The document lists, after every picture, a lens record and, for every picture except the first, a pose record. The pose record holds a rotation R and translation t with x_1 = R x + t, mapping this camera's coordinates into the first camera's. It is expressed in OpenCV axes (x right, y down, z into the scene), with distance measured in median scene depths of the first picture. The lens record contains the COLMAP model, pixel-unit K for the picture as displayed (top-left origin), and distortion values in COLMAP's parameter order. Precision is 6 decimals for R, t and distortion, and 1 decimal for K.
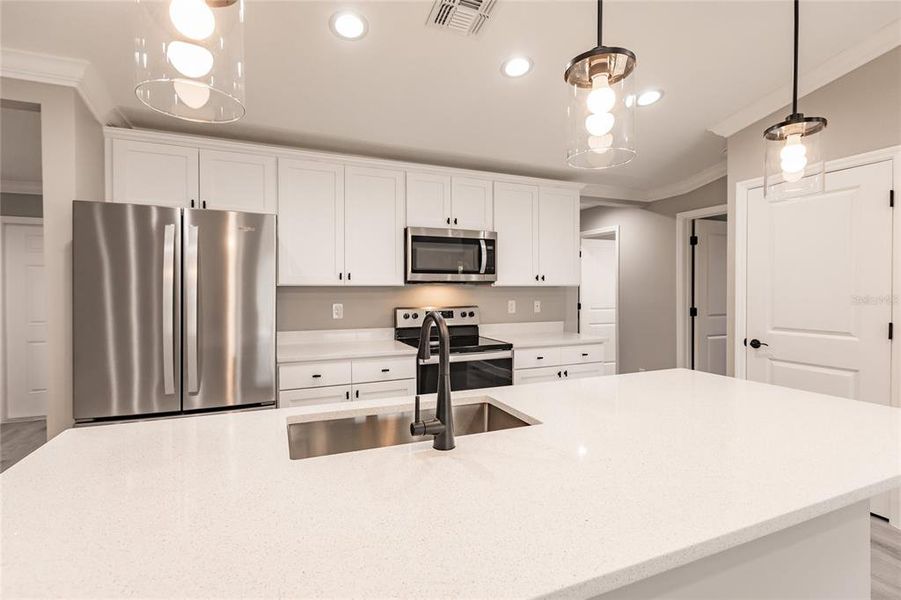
lens RADIAL K [[401.1, 0, 448.2], [0, 401.1, 295.6], [0, 0, 1]] dist [-0.003342, 0.001463]
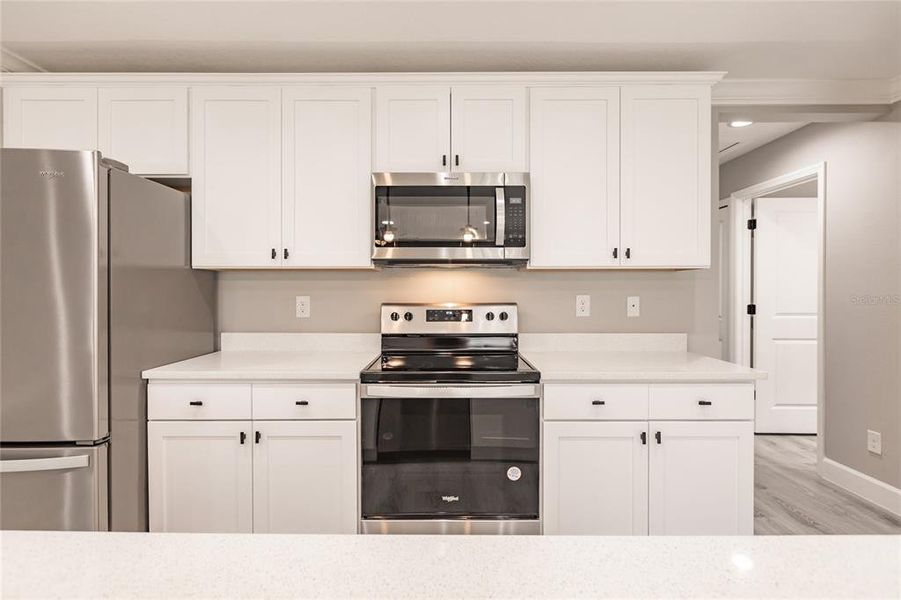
lens RADIAL K [[416.4, 0, 451.9], [0, 416.4, 298.3], [0, 0, 1]] dist [-0.003619, -0.000311]
pose [[0.930025, 0.009209, -0.367381, 0.242948], [-0.008353, 0.999957, 0.003920, 0.018896], [0.367401, -0.000577, 0.930062, 0.418237]]
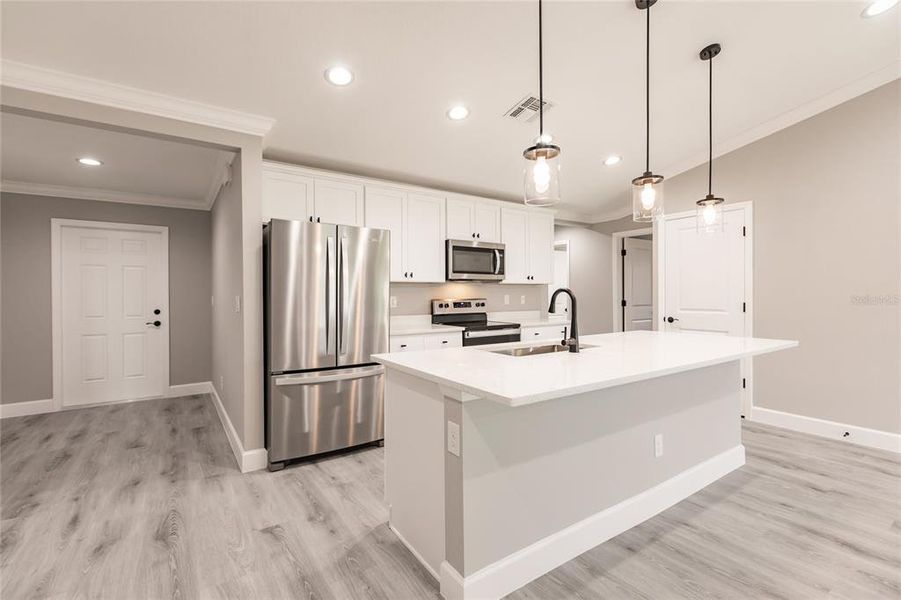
lens RADIAL K [[401.1, 0, 437.8], [0, 401.1, 293.2], [0, 0, 1]] dist [-0.003342, 0.001463]
pose [[0.980248, -0.001080, 0.197769, -0.386215], [0.005088, 0.999792, -0.019763, 0.036971], [-0.197706, 0.020379, 0.980049, -0.308058]]
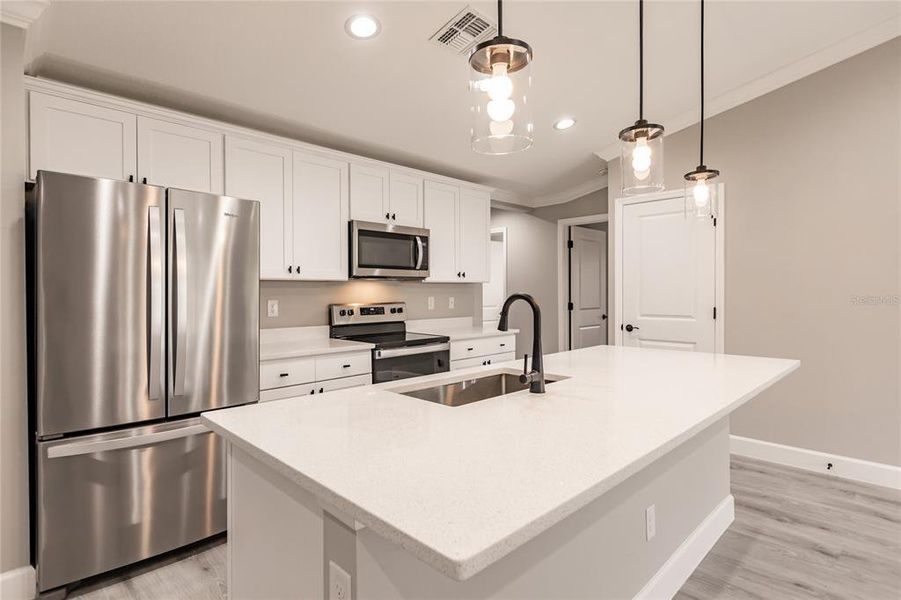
lens RADIAL K [[462.1, 0, 436.5], [0, 462.1, 305.4], [0, 0, 1]] dist [-0.003270, -0.001530]
pose [[0.925755, -0.014251, 0.377856, -0.320461], [0.009515, 0.999851, 0.014398, 0.020030], [-0.378005, -0.009734, 0.925753, -0.111081]]
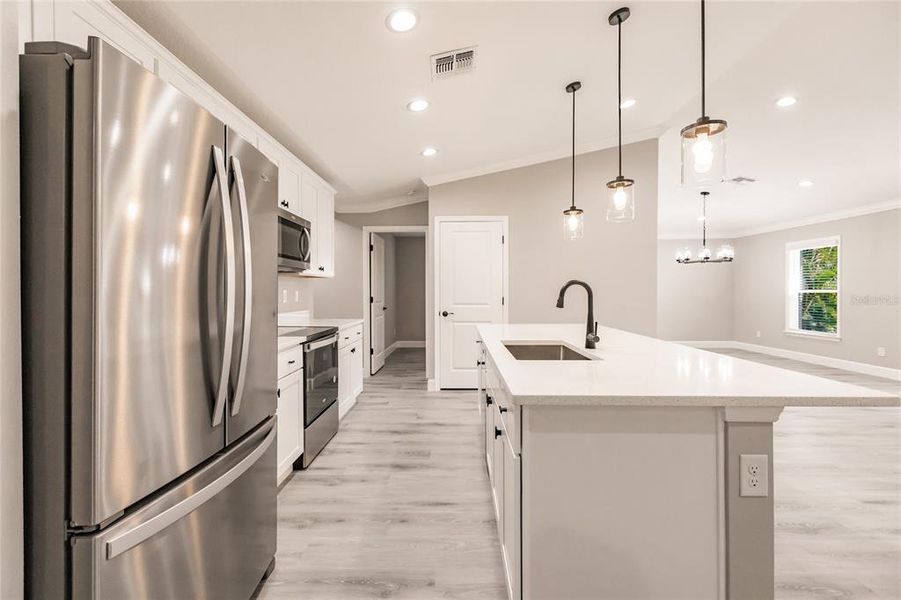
lens RADIAL K [[401.1, 0, 445.2], [0, 401.1, 296.3], [0, 0, 1]] dist [-0.003342, 0.001463]
pose [[0.398890, -0.010192, 0.916942, -0.714301], [0.016582, 0.999855, 0.003900, 0.035083], [-0.916849, 0.013650, 0.399001, 0.278203]]
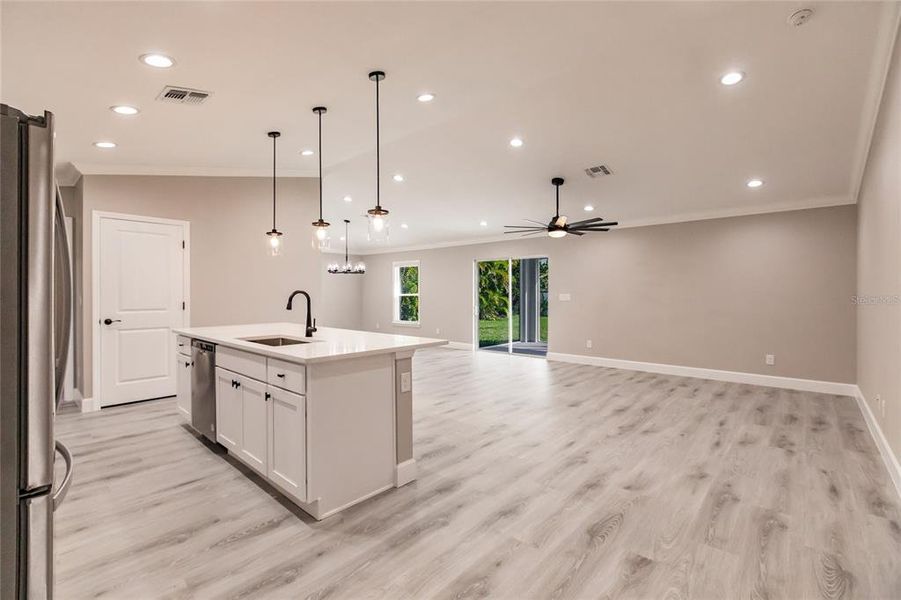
lens RADIAL K [[401.1, 0, 448.8], [0, 401.1, 296.0], [0, 0, 1]] dist [-0.003342, 0.001463]
pose [[-0.436804, -0.004896, 0.899543, -1.033090], [0.015385, 0.999798, 0.012912, 0.021476], [-0.899425, 0.019479, -0.436641, 0.439225]]
